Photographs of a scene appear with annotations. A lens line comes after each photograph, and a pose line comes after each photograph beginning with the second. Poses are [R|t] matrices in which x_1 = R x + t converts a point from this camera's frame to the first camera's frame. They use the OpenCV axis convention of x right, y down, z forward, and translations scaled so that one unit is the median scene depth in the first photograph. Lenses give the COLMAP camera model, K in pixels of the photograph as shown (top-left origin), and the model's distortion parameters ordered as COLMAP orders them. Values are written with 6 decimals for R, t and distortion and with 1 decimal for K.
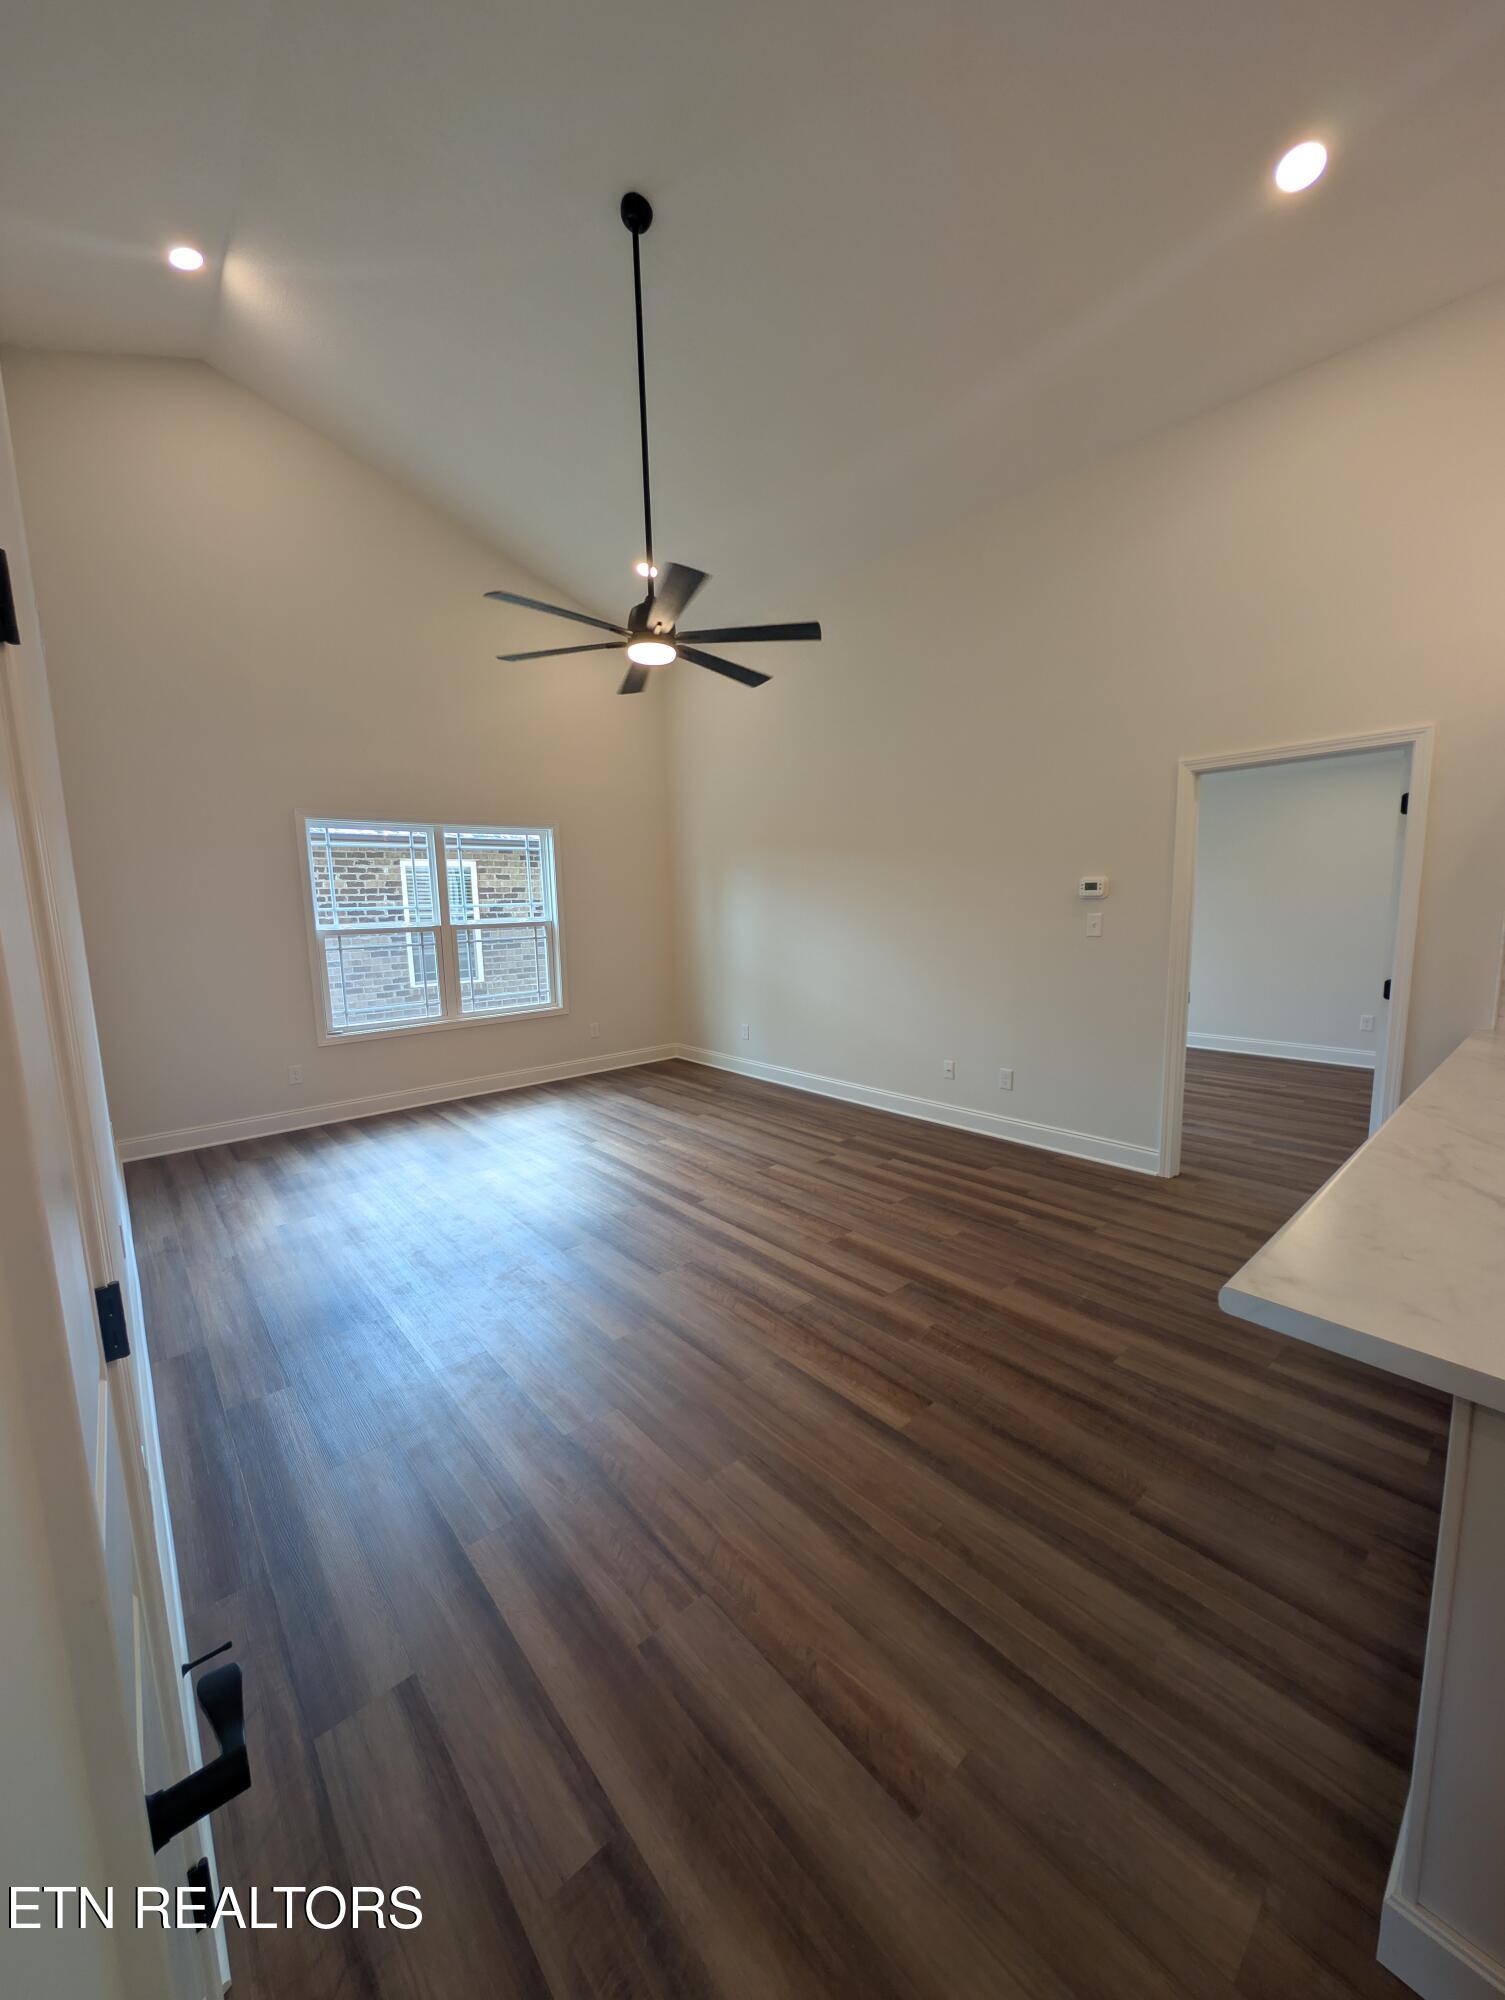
lens RADIAL K [[752.1, 0, 748.8], [0, 752.1, 1002.7], [0, 0, 1]] dist [-0.000878, 0.000716]
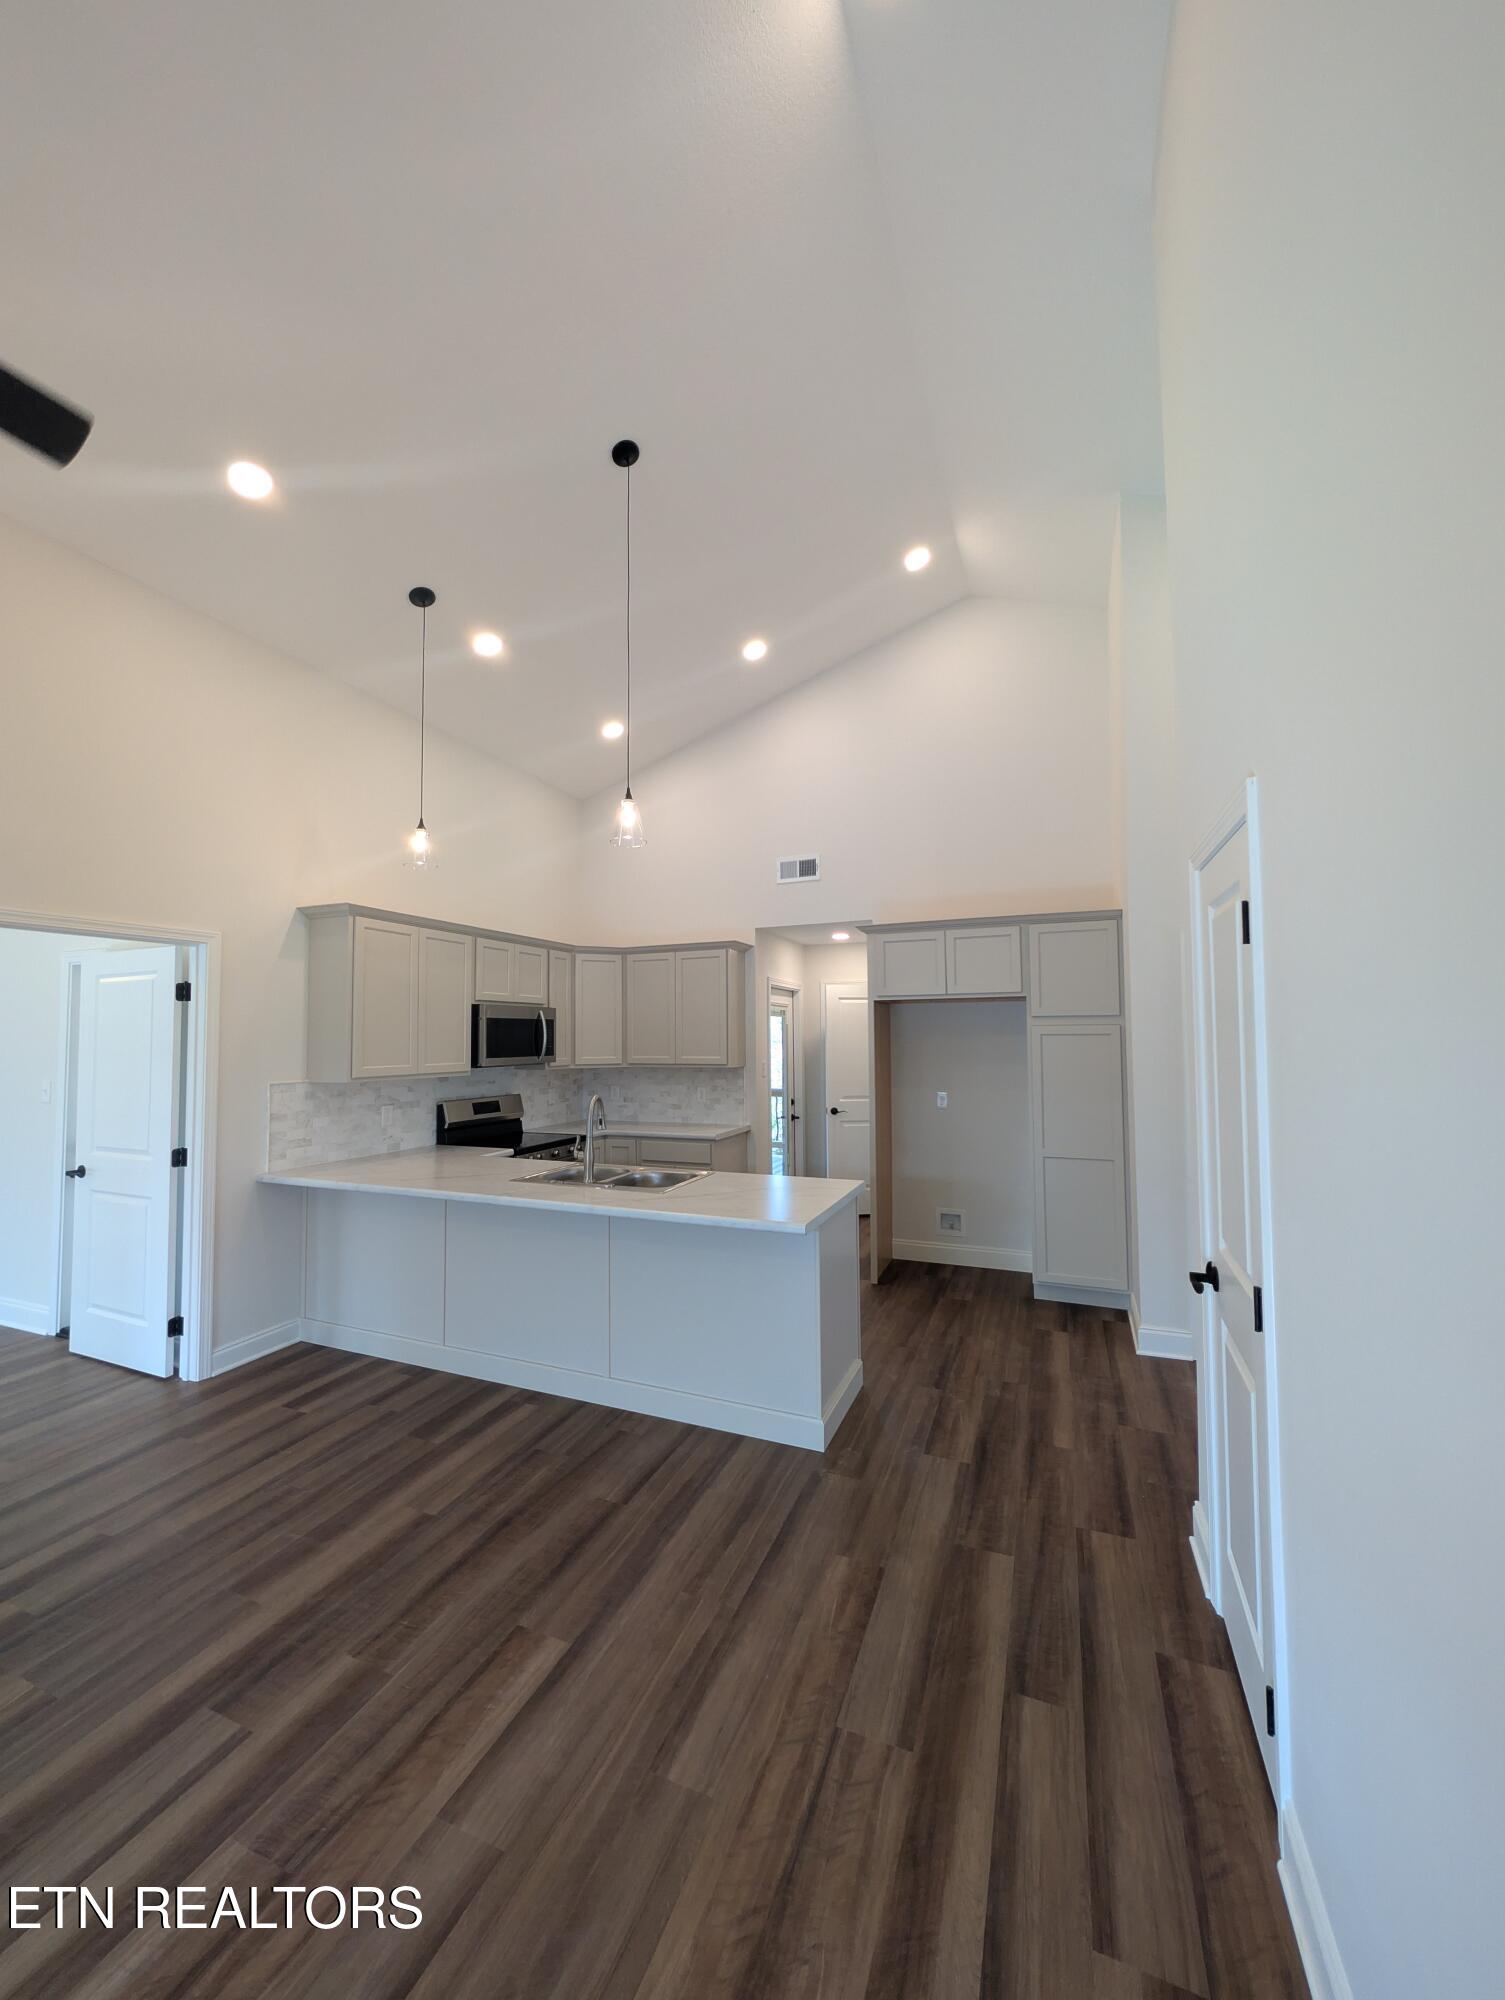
lens RADIAL K [[752.1, 0, 748.8], [0, 752.1, 1002.7], [0, 0, 1]] dist [-0.000878, 0.000716]
pose [[-0.450571, 0.069126, 0.890060, -0.453373], [0.140678, 0.990039, -0.005676, -0.104911], [-0.881587, 0.122655, -0.455808, 0.654185]]
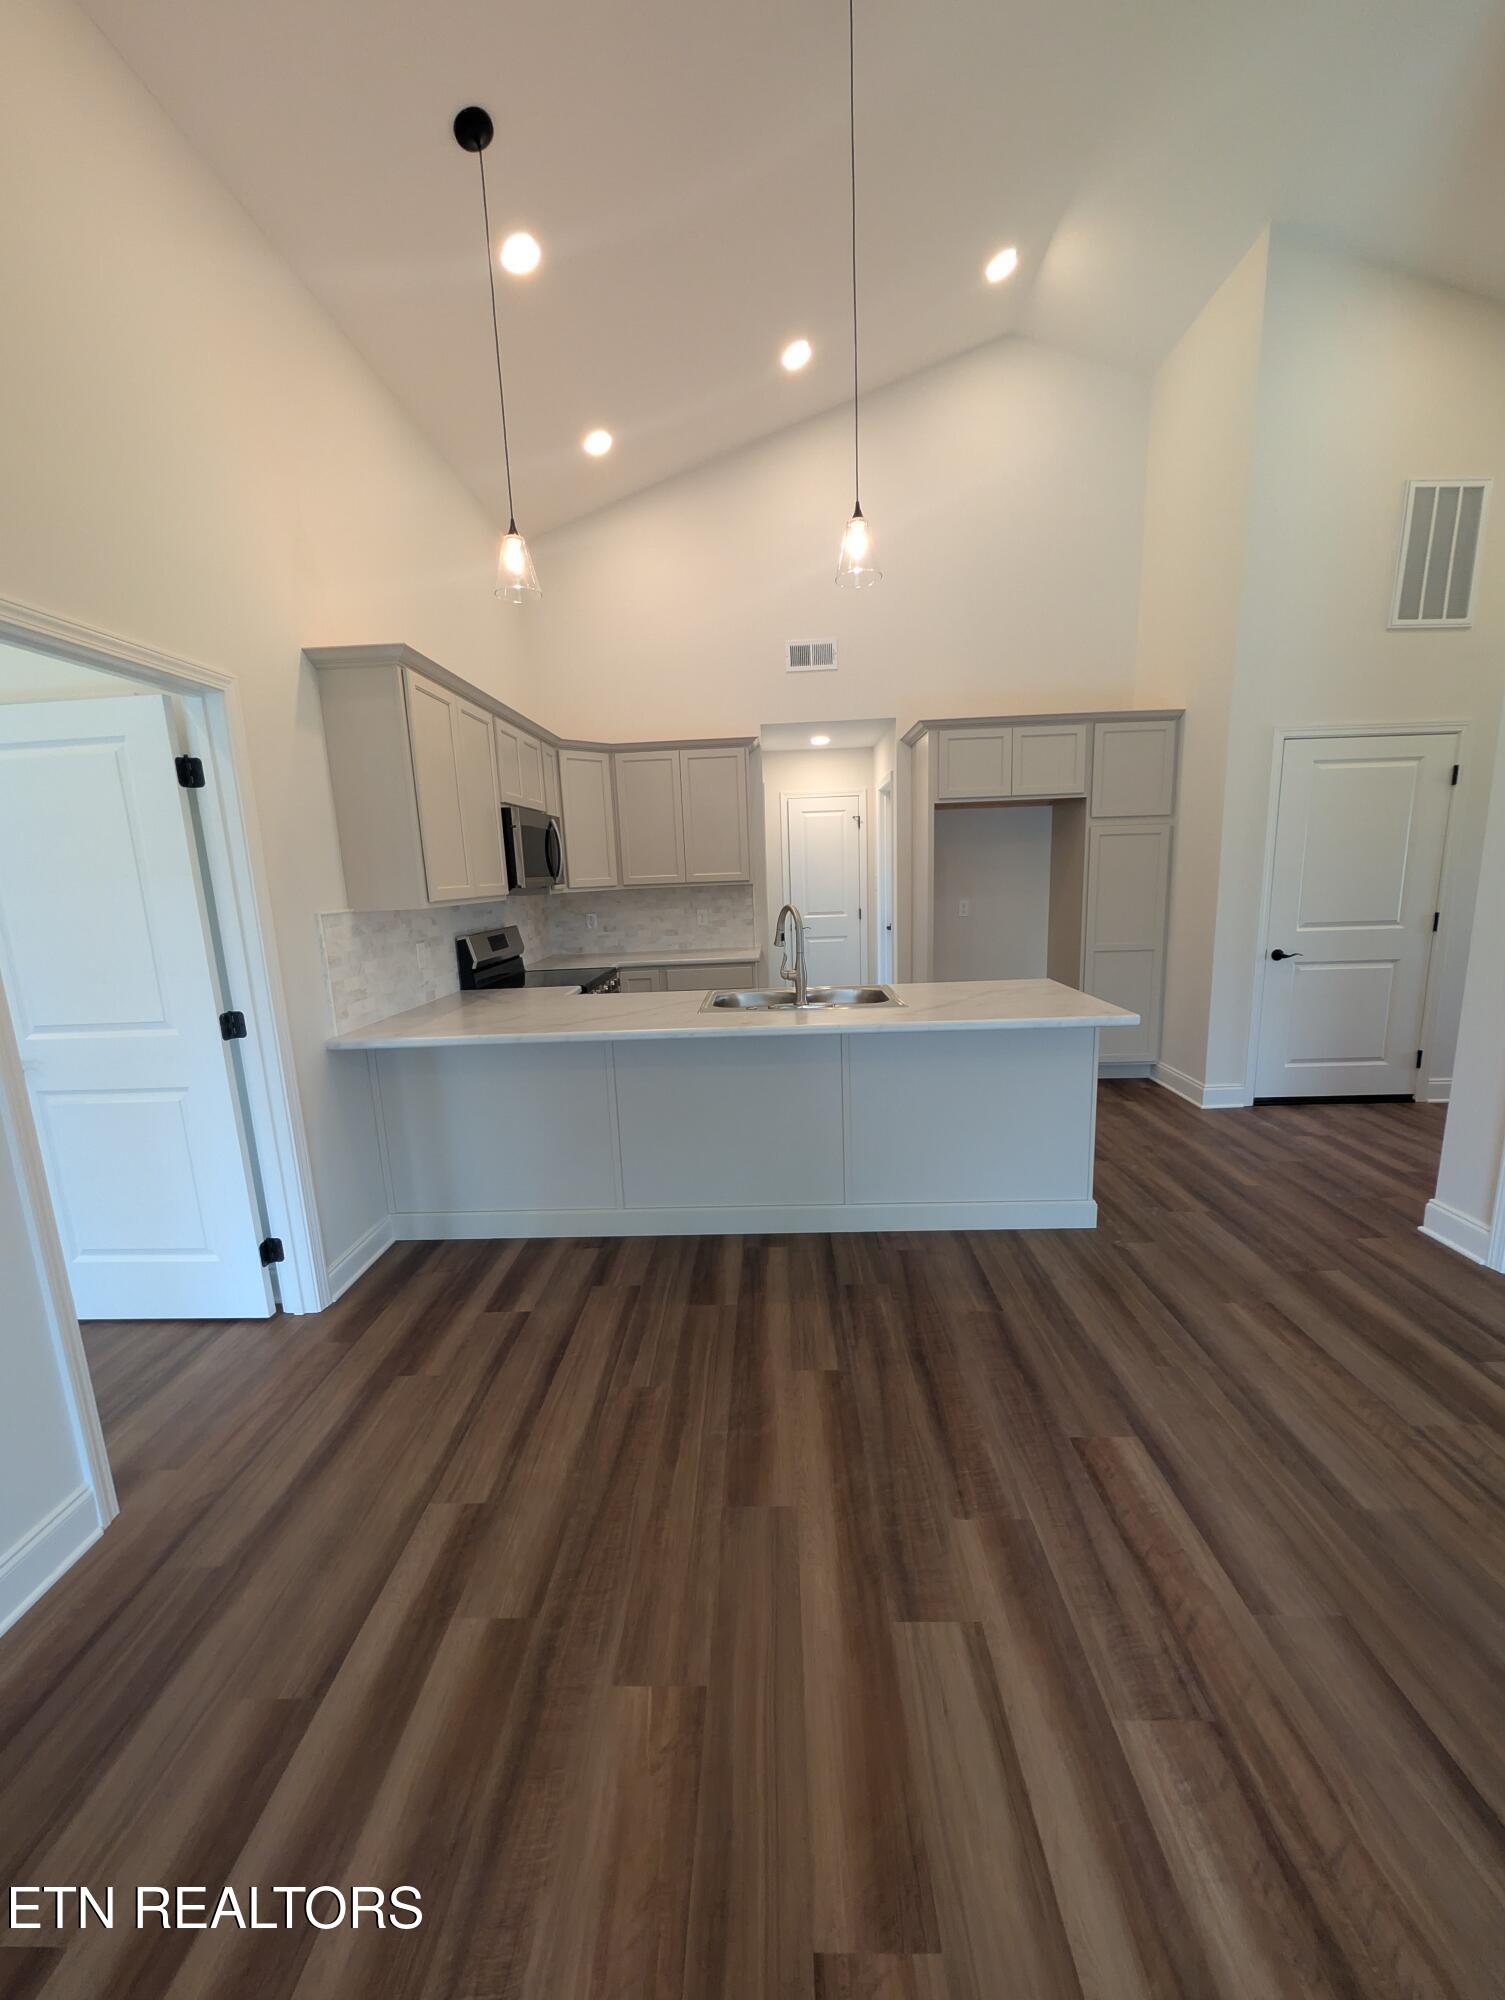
lens RADIAL K [[753.4, 0, 750.9], [0, 753.4, 1001.5], [0, 0, 1]] dist [-0.000265, 0.000383]
pose [[-0.734777, -0.067449, 0.674947, -0.022457], [0.147601, 0.955301, 0.256151, -0.138067], [-0.662055, 0.287836, -0.691978, 1.033687]]
